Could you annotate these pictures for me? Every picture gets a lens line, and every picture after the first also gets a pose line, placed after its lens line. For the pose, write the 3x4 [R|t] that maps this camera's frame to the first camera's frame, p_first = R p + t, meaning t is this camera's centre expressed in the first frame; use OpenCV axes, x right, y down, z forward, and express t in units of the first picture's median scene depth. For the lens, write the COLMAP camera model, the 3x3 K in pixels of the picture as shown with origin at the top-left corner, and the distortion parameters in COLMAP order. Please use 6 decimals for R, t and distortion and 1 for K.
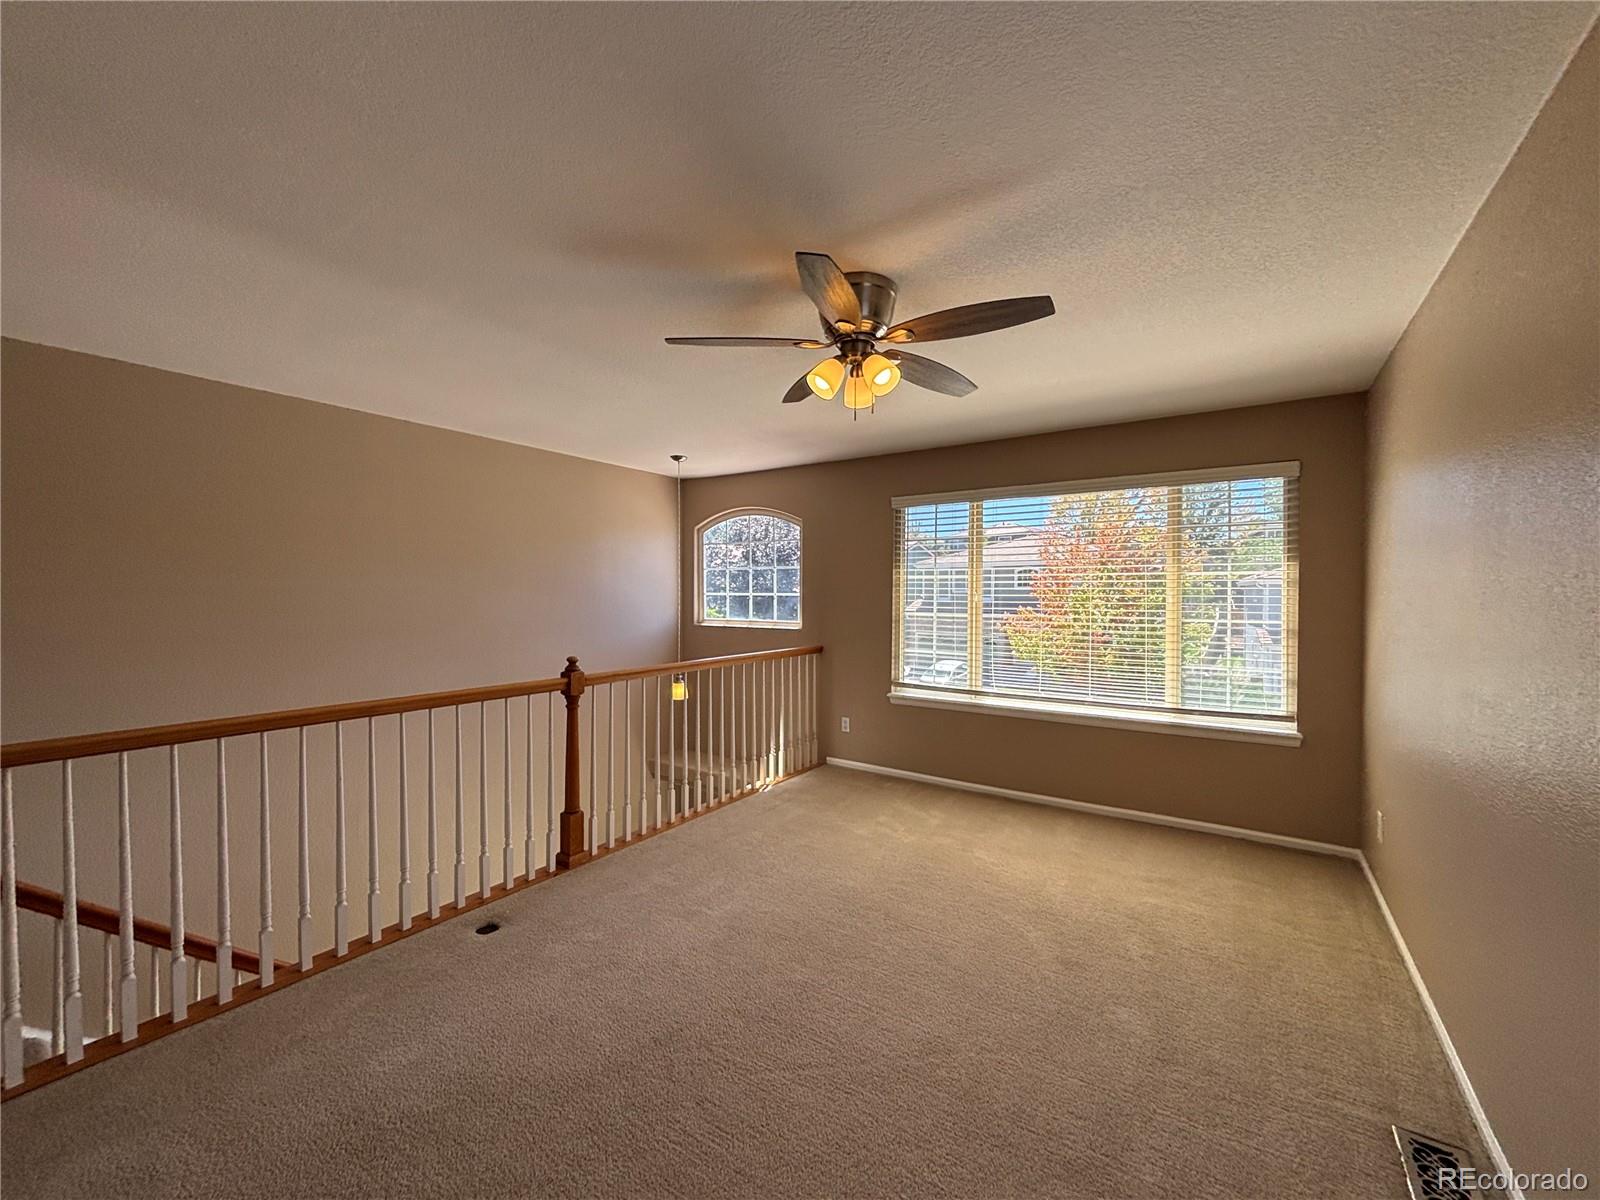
lens RADIAL K [[647.5, 0, 801.6], [0, 647.5, 594.0], [0, 0, 1]] dist [0.000874, -0.001134]
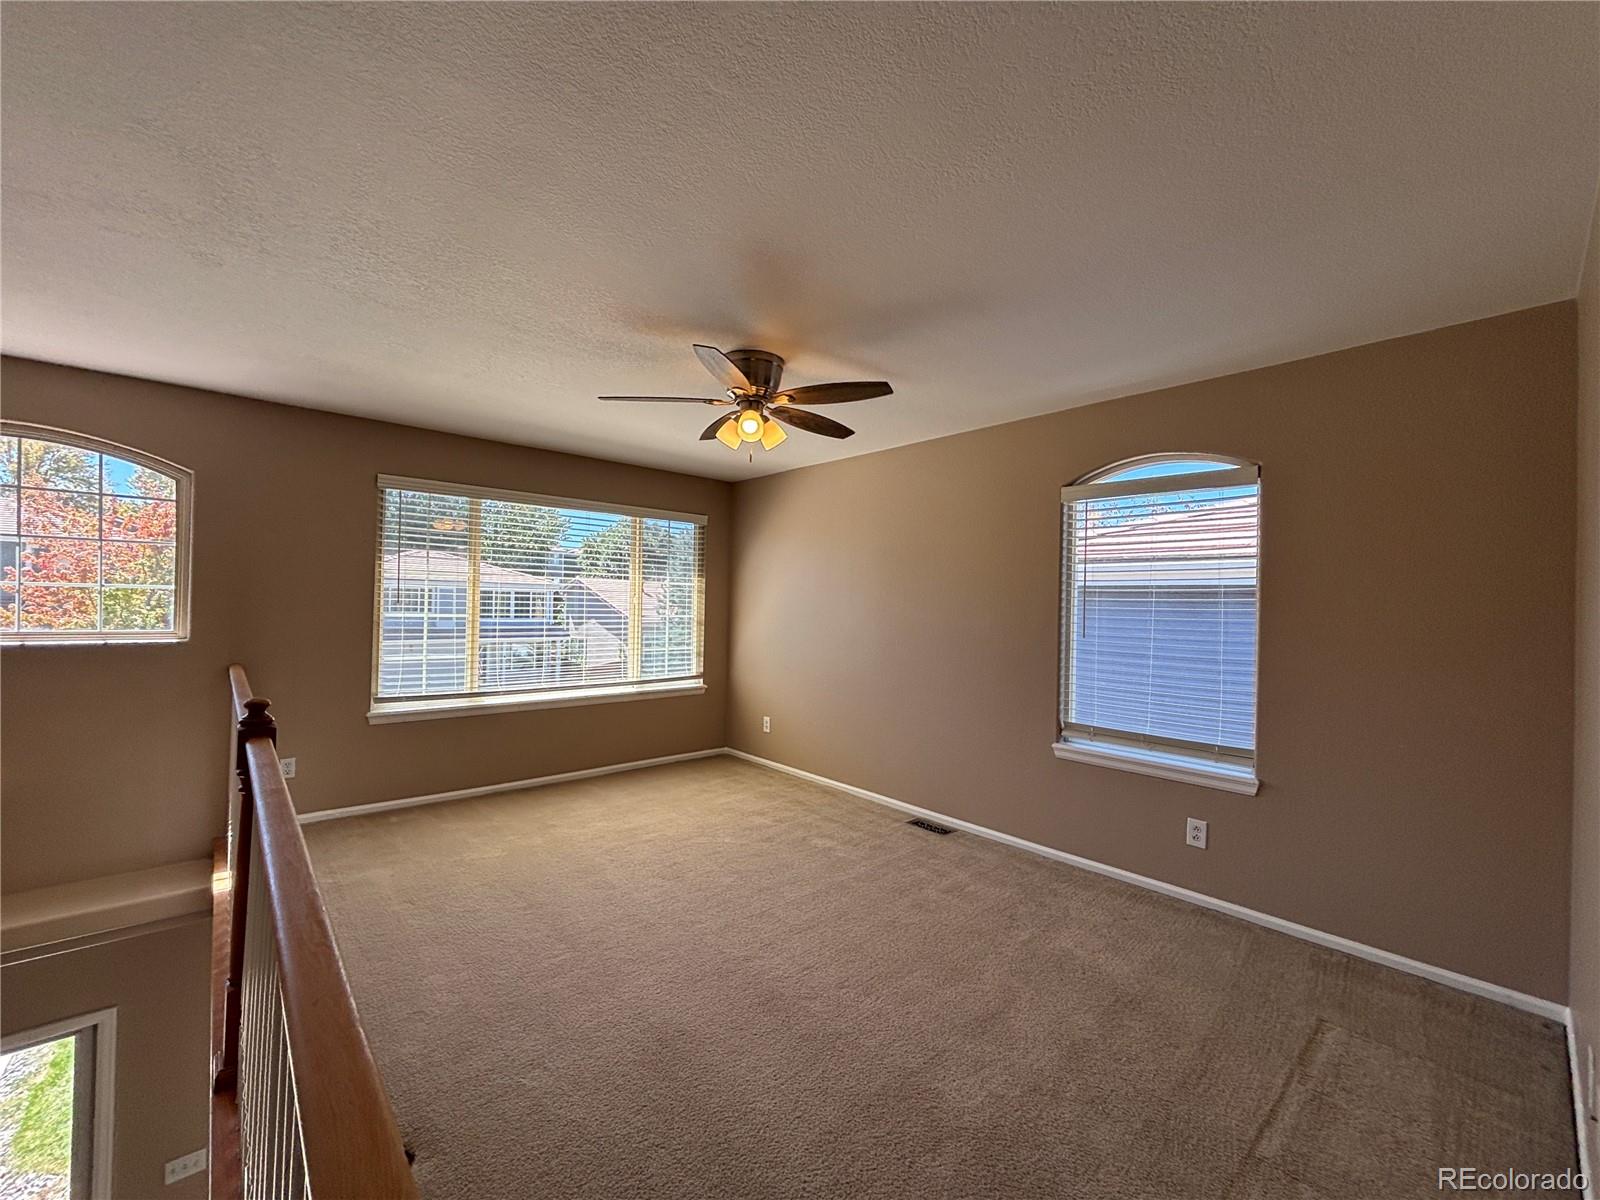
lens RADIAL K [[647.5, 0, 797.7], [0, 647.5, 609.6], [0, 0, 1]] dist [0.000874, -0.001134]
pose [[0.224942, -0.007896, 0.974340, -0.576961], [-0.026604, 0.999545, 0.014243, -0.001120], [-0.974009, -0.029125, 0.224629, 0.322956]]
